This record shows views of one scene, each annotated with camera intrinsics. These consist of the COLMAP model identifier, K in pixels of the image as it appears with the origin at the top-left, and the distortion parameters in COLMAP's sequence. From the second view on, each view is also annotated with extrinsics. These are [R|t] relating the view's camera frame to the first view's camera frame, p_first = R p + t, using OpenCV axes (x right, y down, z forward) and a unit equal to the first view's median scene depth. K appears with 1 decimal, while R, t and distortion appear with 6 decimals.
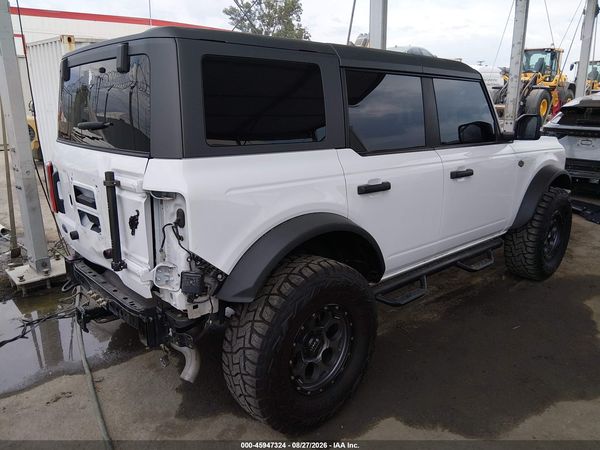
lens RADIAL K [[454.6, 0, 300.0], [0, 454.6, 225.0], [0, 0, 1]] dist [0.110912, -0.185530]
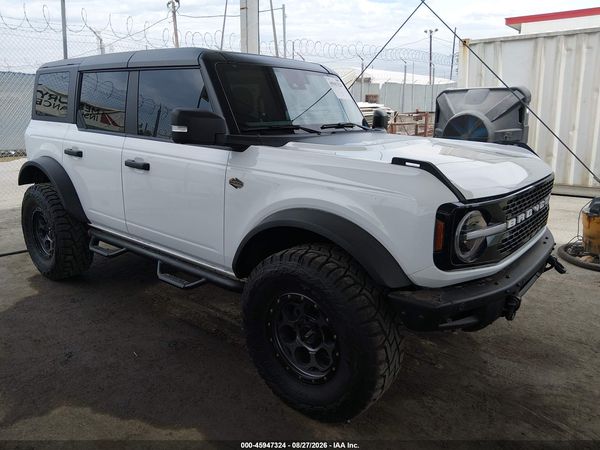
lens RADIAL K [[454.6, 0, 300.0], [0, 454.6, 225.0], [0, 0, 1]] dist [0.110912, -0.185530]
pose [[0.140932, 0.254340, -0.956791, 1.068716], [-0.259640, 0.942105, 0.212192, -0.224657], [0.955367, 0.218517, 0.198809, 0.896236]]
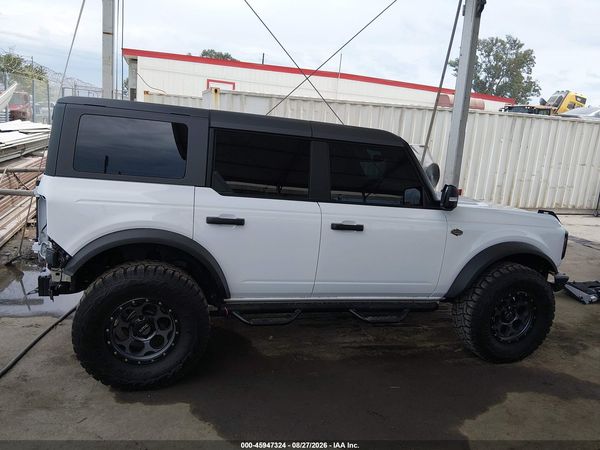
lens RADIAL K [[454.6, 0, 300.0], [0, 454.6, 225.0], [0, 0, 1]] dist [0.110912, -0.185530]
pose [[0.895046, 0.156803, -0.417499, 0.542684], [-0.195375, 0.979401, -0.051009, -0.028942], [0.400901, 0.127224, 0.907244, -0.038162]]
